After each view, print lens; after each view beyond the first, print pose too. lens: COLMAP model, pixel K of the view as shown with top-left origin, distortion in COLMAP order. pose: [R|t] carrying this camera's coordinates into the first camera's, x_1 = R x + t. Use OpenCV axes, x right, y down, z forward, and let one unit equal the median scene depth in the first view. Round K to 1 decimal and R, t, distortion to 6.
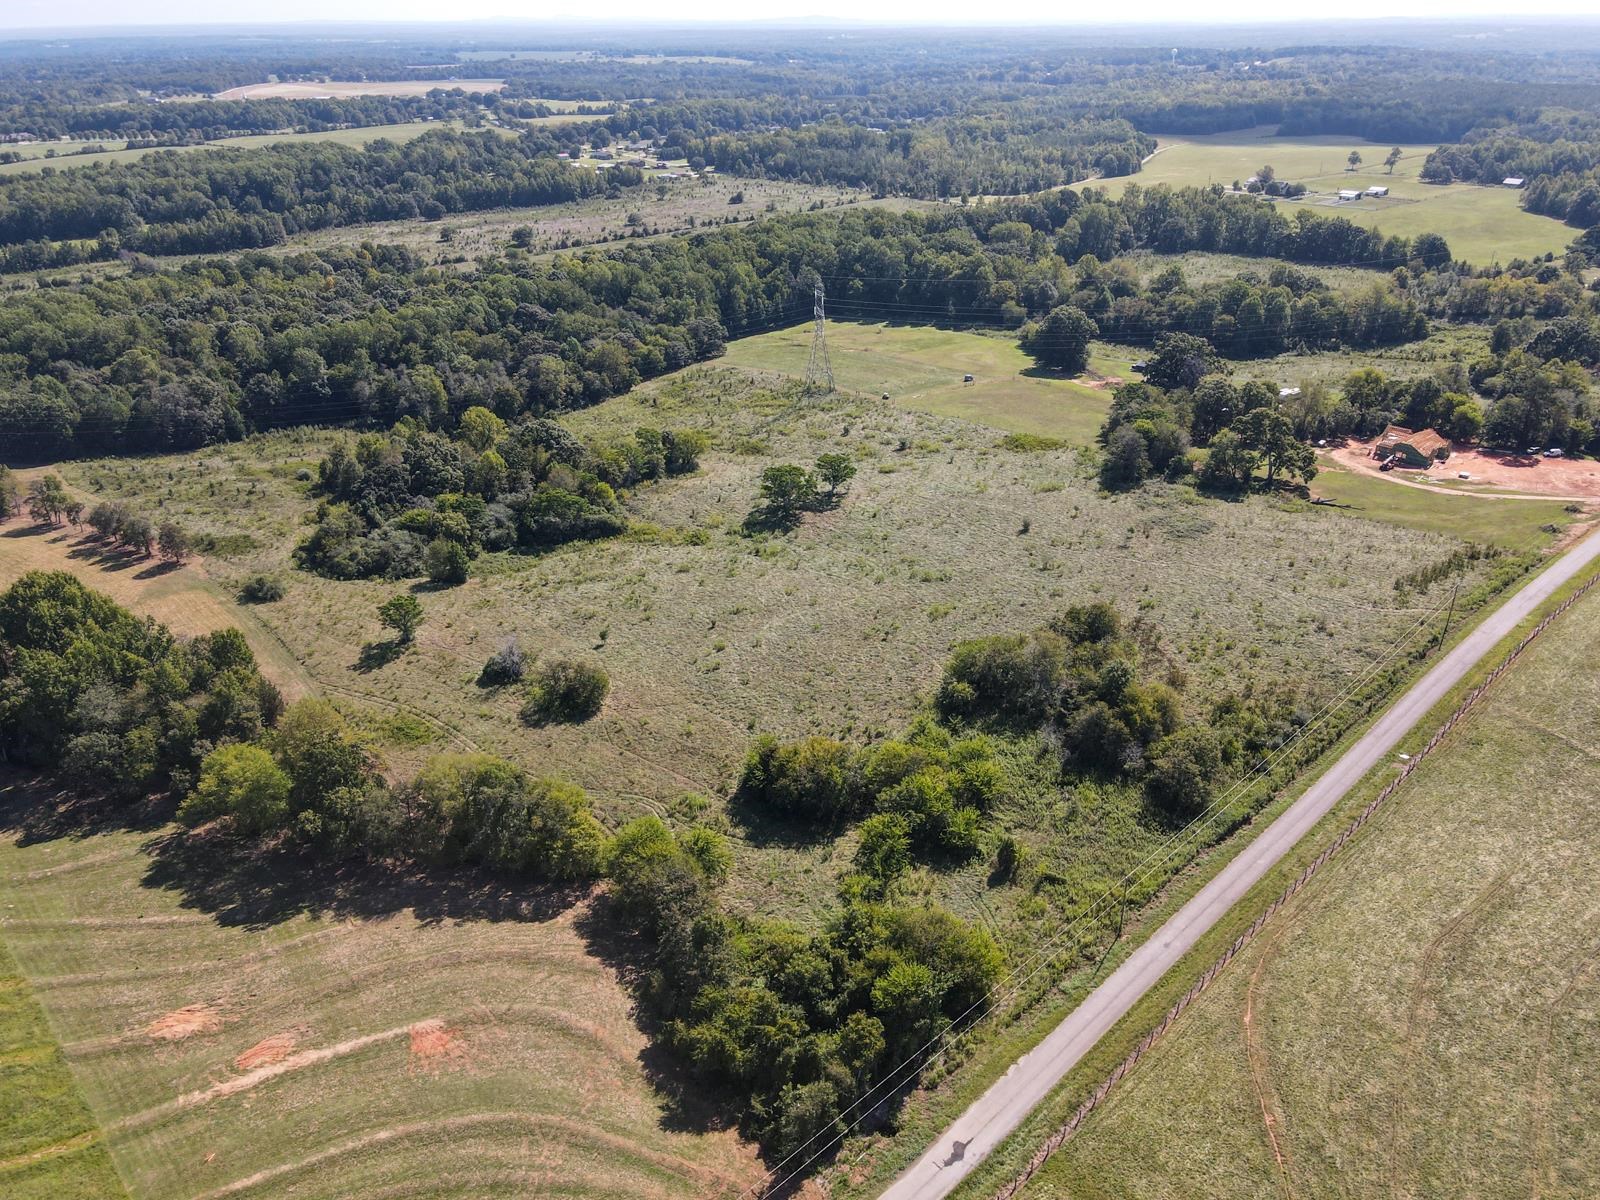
lens RADIAL K [[1140.6, 0, 802.8], [0, 1140.6, 655.5], [0, 0, 1]] dist [0.010013, 0.005349]
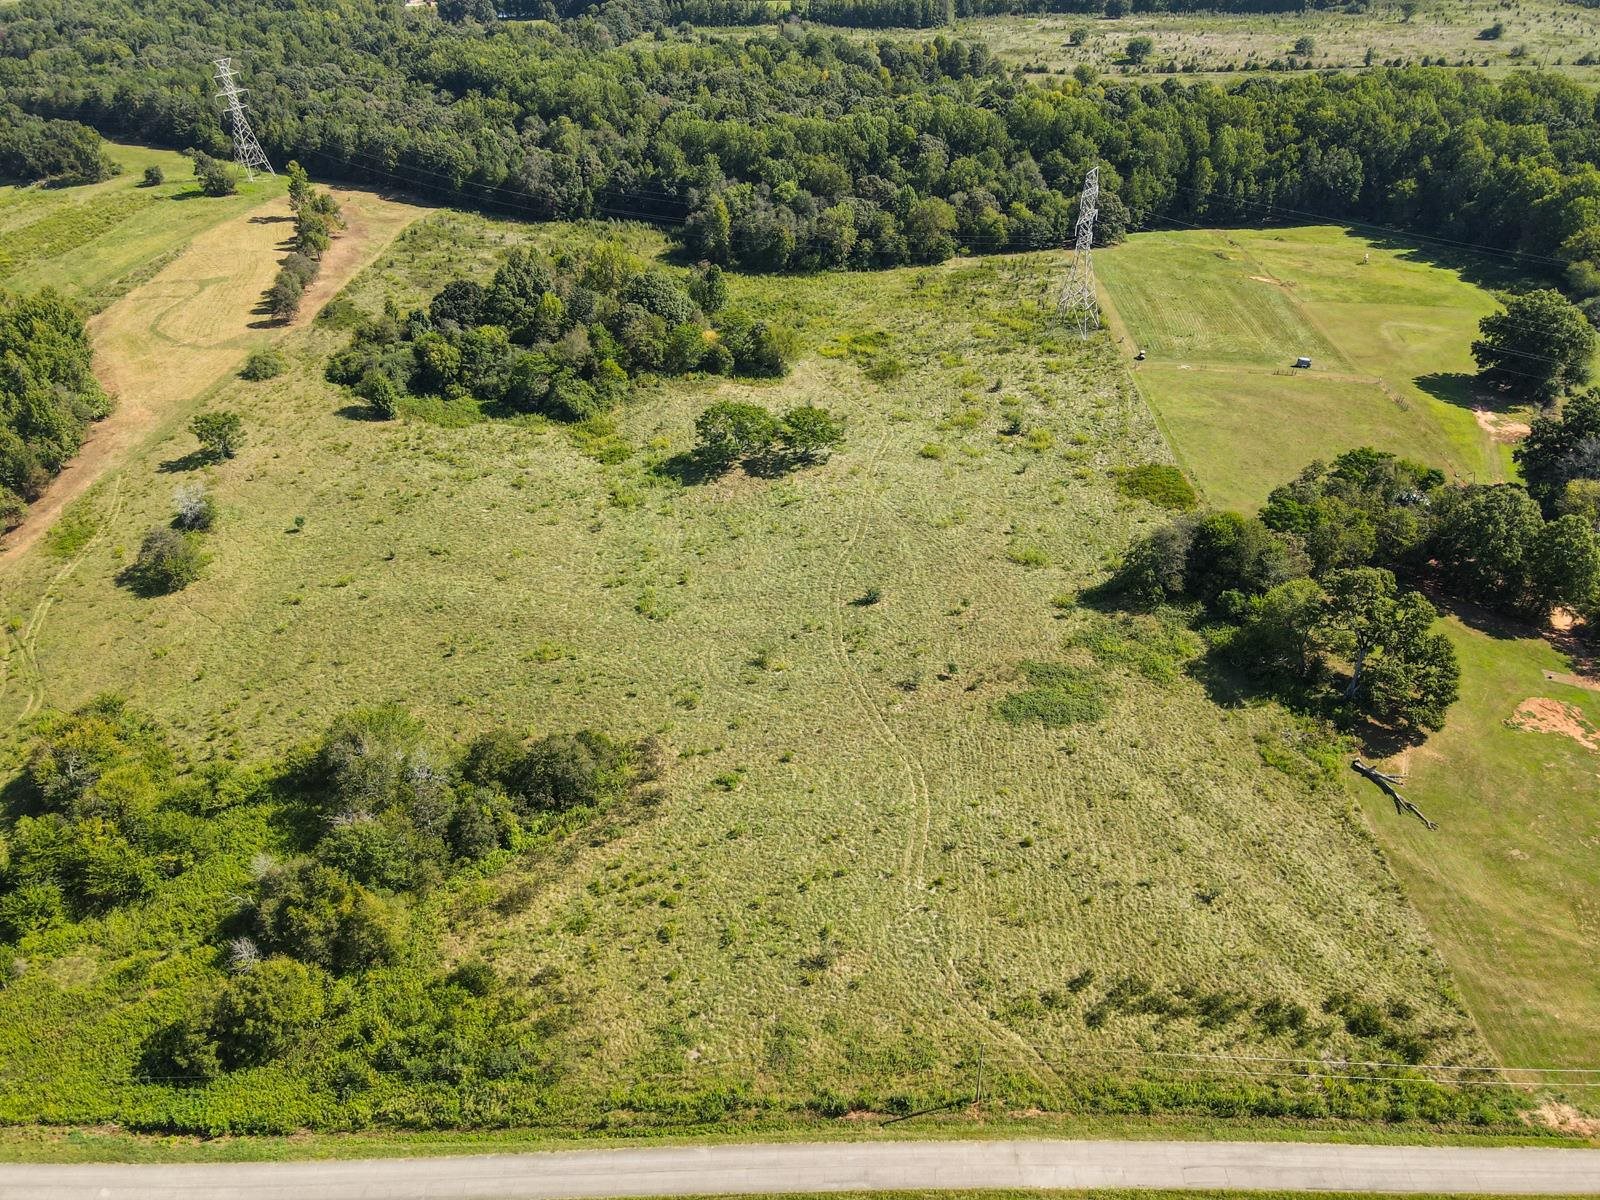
lens RADIAL K [[1140.6, 0, 802.8], [0, 1140.6, 655.5], [0, 0, 1]] dist [0.010013, 0.005349]
pose [[0.717833, 0.423713, -0.552434, 0.530663], [-0.332976, 0.905787, 0.262063, -0.234539], [0.611426, -0.004170, 0.791290, 0.415856]]
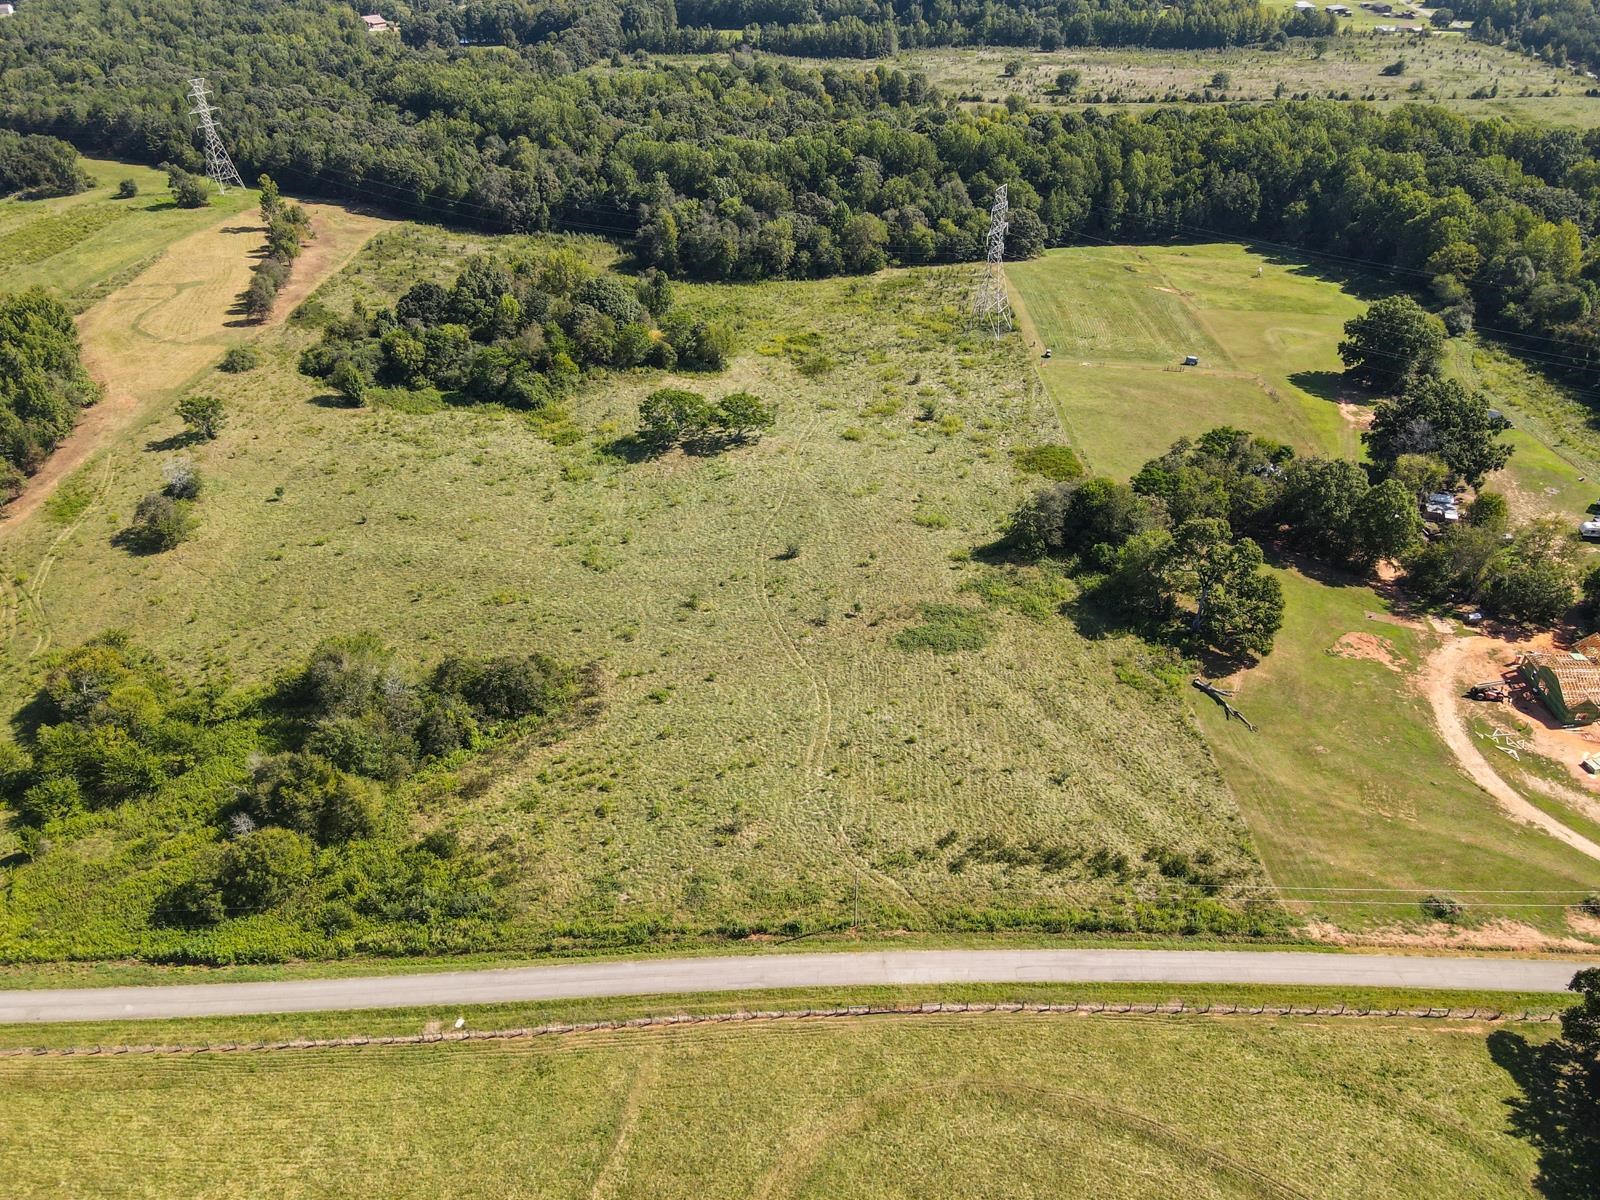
lens RADIAL K [[1137.2, 0, 800.9], [0, 1137.2, 663.9], [0, 0, 1]] dist [0.005890, 0.006885]
pose [[0.736097, 0.413951, -0.535542, 0.613762], [-0.337259, 0.910291, 0.240057, -0.220545], [0.586870, 0.003911, 0.809671, 0.362426]]
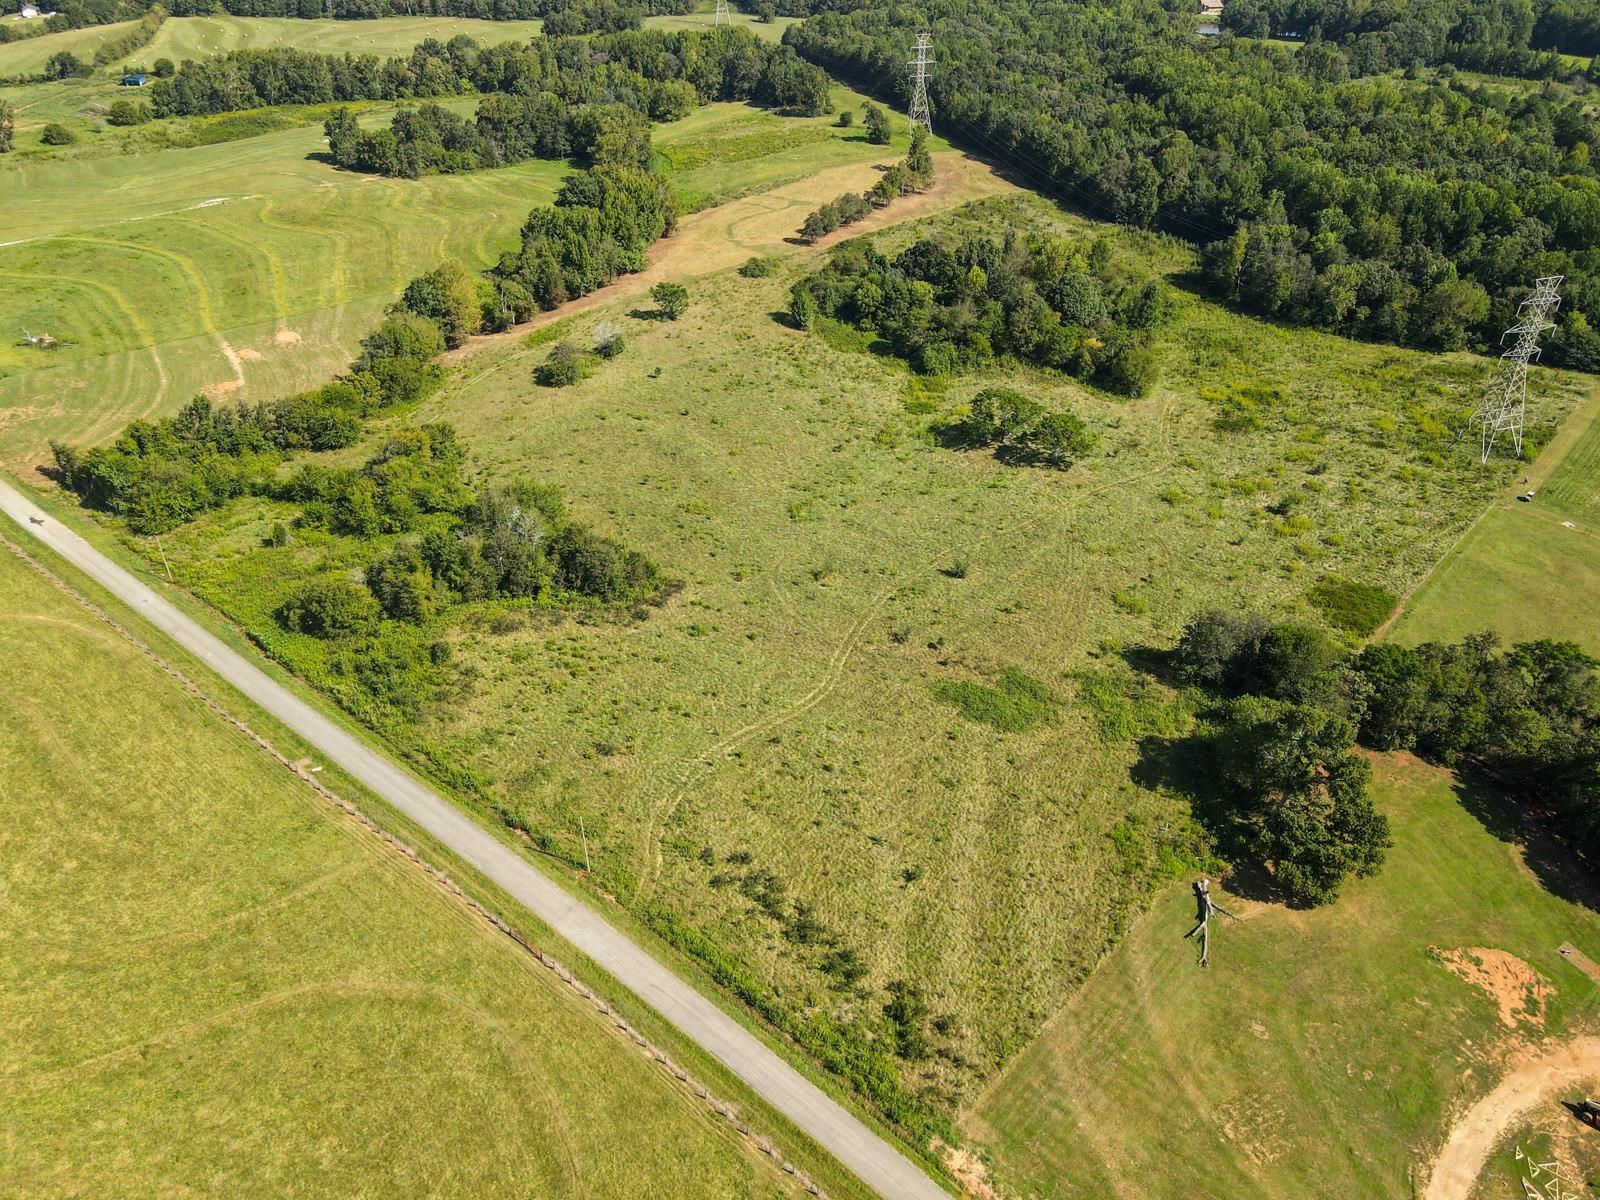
lens RADIAL K [[1126.8, 0, 798.5], [0, 1126.8, 648.1], [0, 0, 1]] dist [0.007683, 0.014327]
pose [[0.108923, 0.612057, -0.783276, 0.755004], [-0.496774, 0.716028, 0.490428, -0.368982], [0.861018, 0.335693, 0.382046, 0.614747]]
